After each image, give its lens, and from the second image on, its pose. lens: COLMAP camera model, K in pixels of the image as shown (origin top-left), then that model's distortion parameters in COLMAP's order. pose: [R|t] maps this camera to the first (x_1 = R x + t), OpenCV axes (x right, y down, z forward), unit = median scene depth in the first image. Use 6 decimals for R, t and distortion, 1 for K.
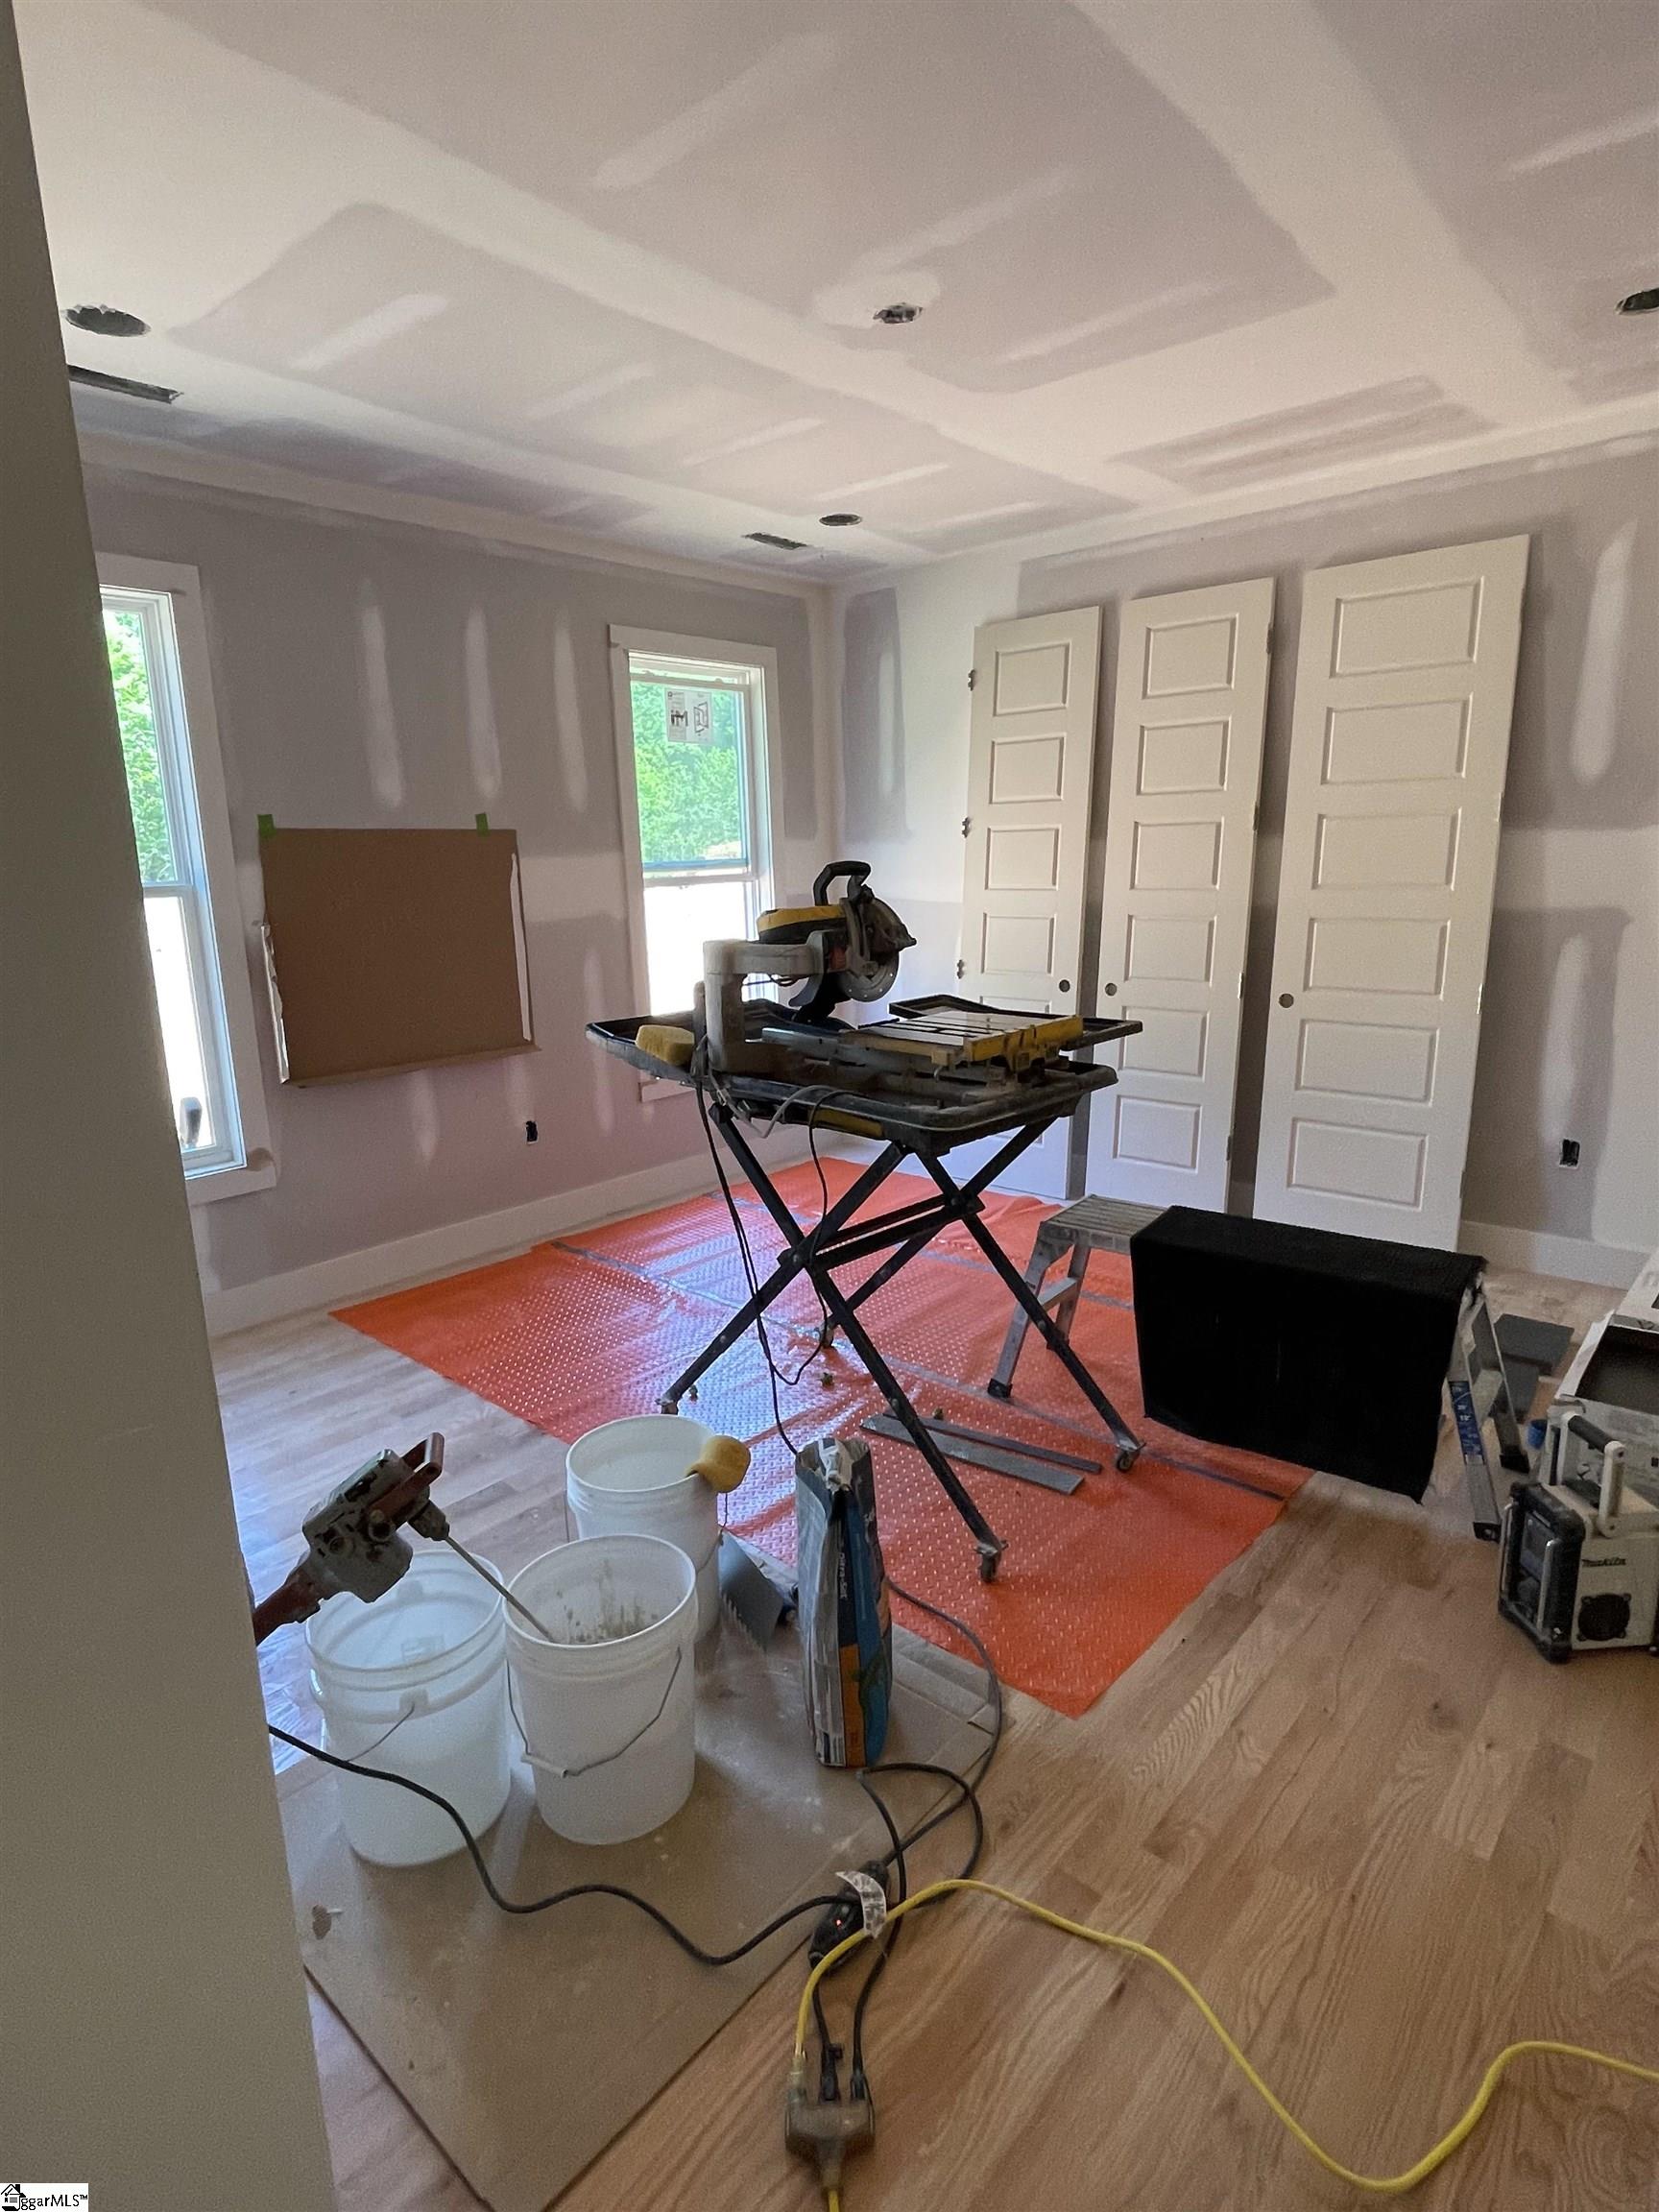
lens RADIAL K [[1171.9, 0, 829.5], [0, 1171.9, 1106.0], [0, 0, 1]] dist [0.034596, -0.059059]
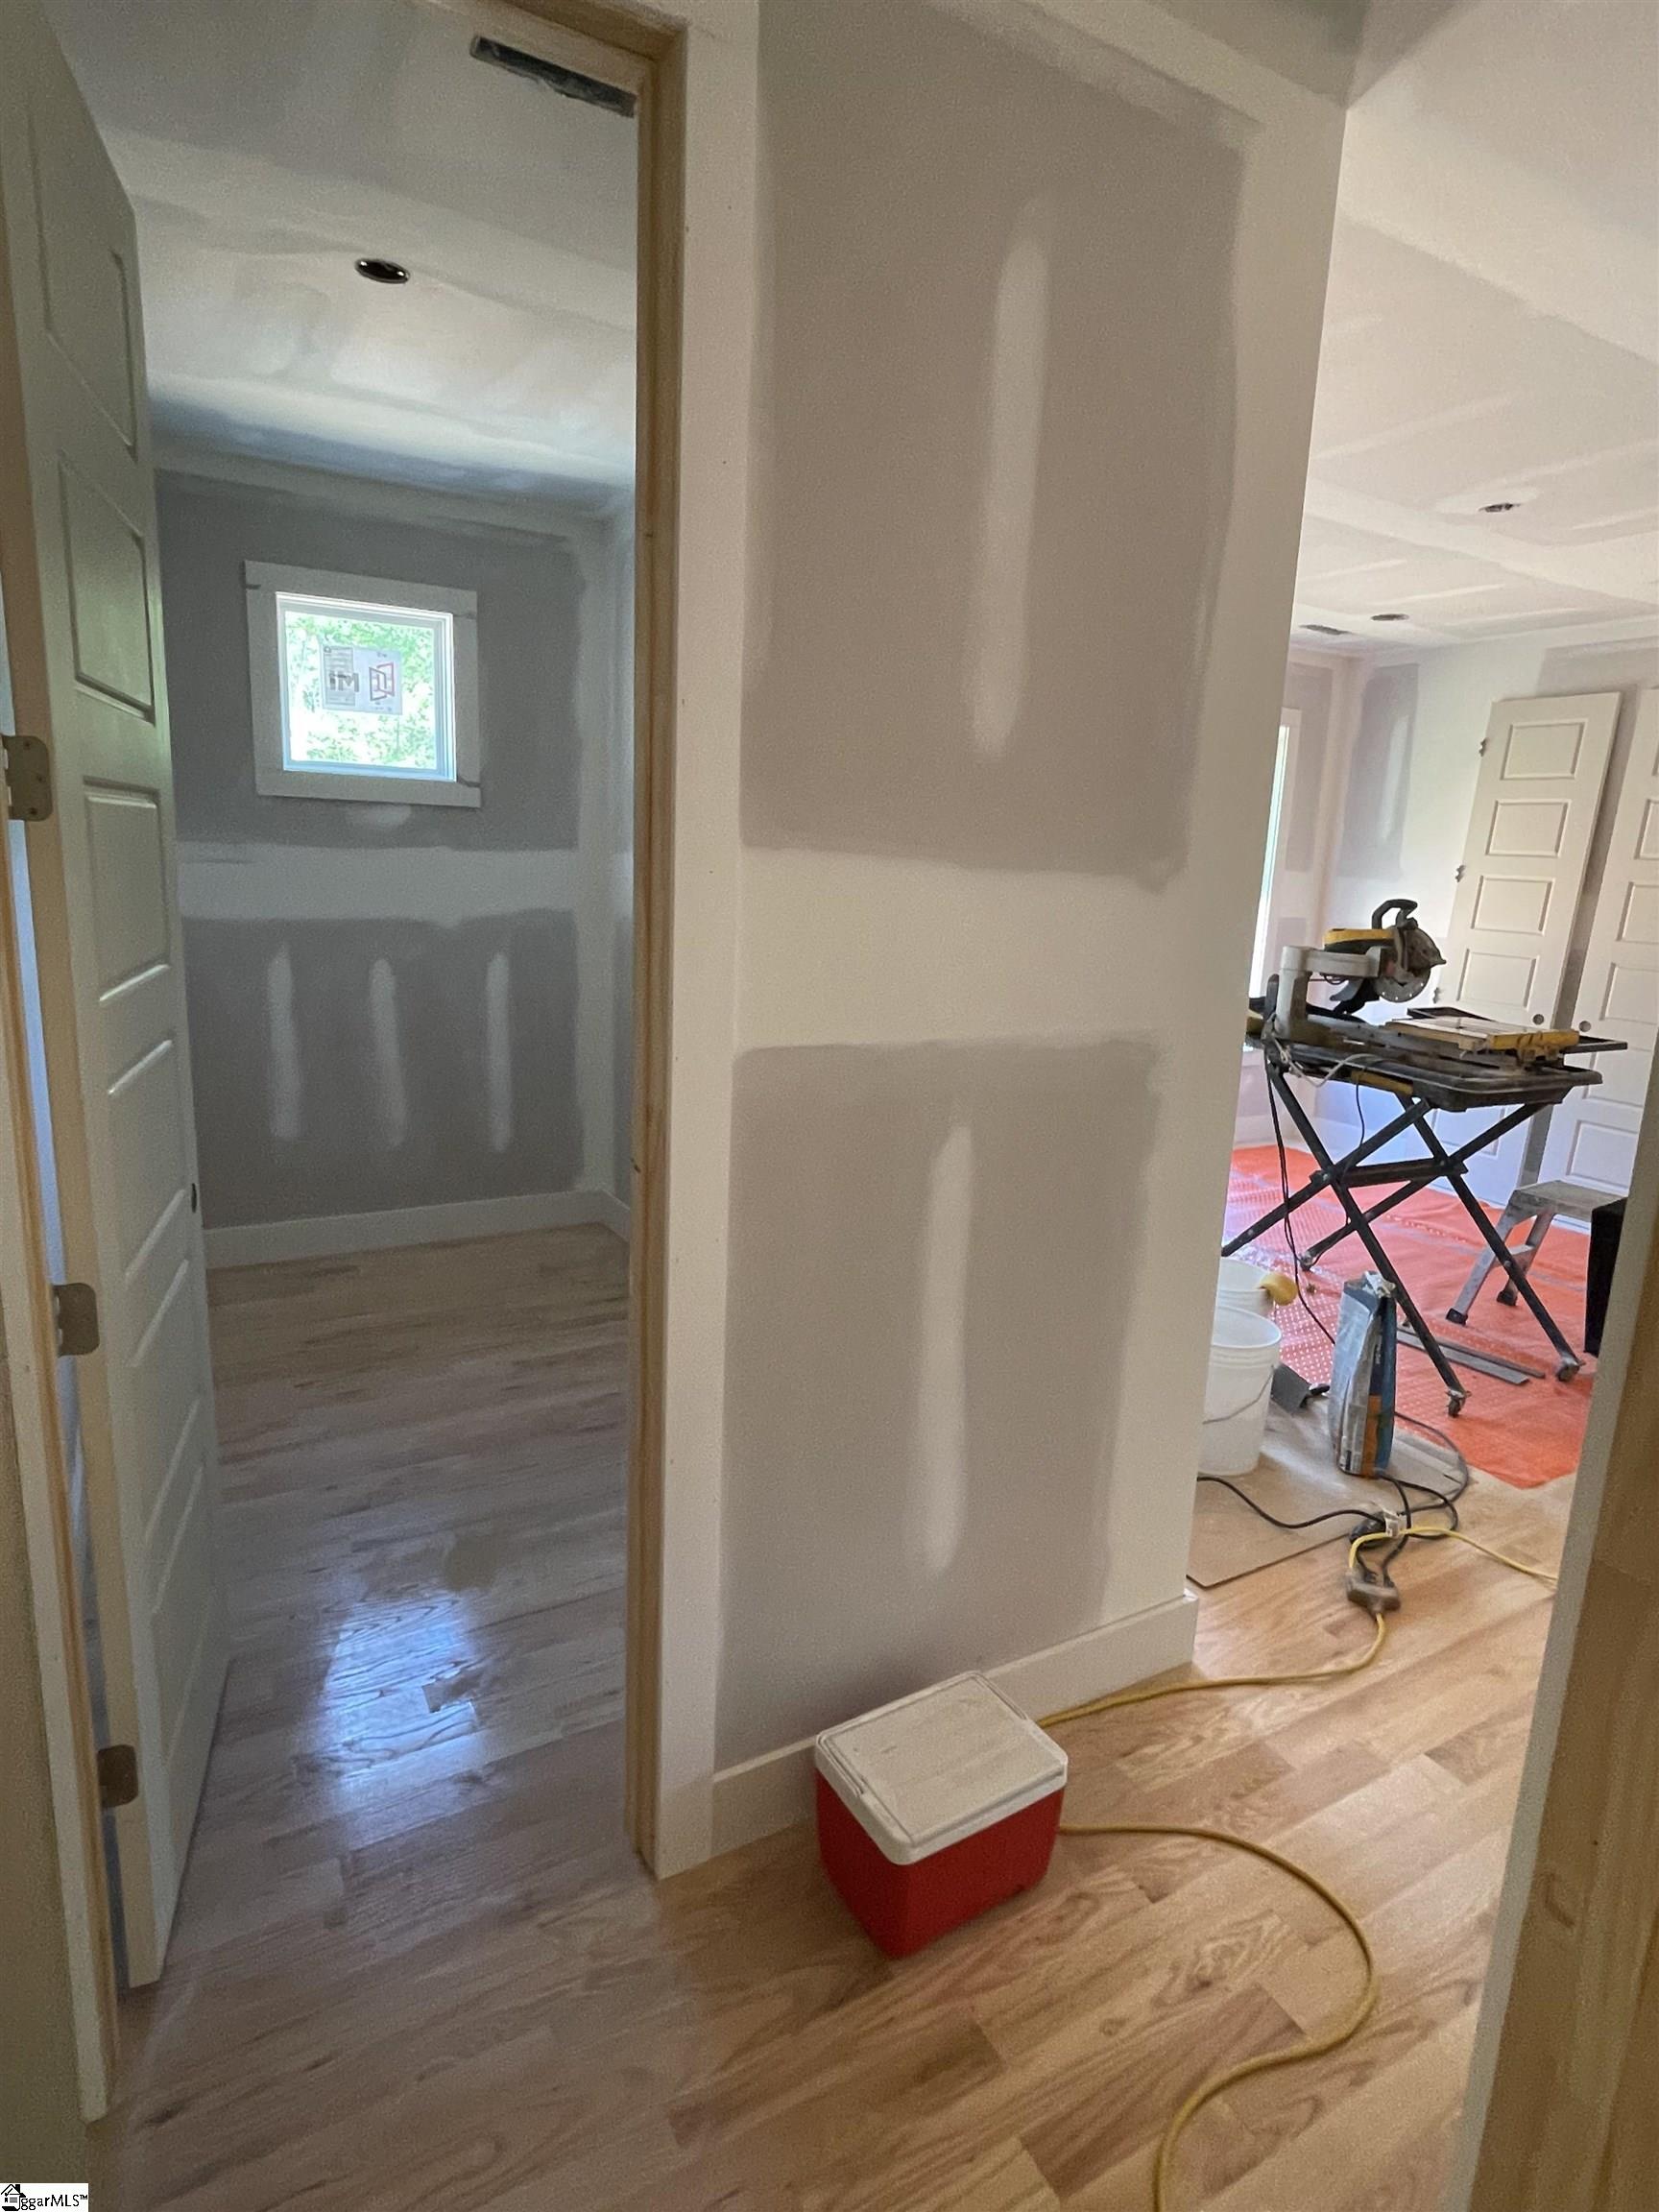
lens RADIAL K [[1193.0, 0, 831.5], [0, 1193.0, 1097.5], [0, 0, 1]] dist [-0.003683, -0.000146]
pose [[0.948264, 0.134104, -0.287769, -0.182615], [-0.138382, 0.990364, 0.005524, 0.104833], [0.285737, 0.034584, 0.957684, -0.510746]]
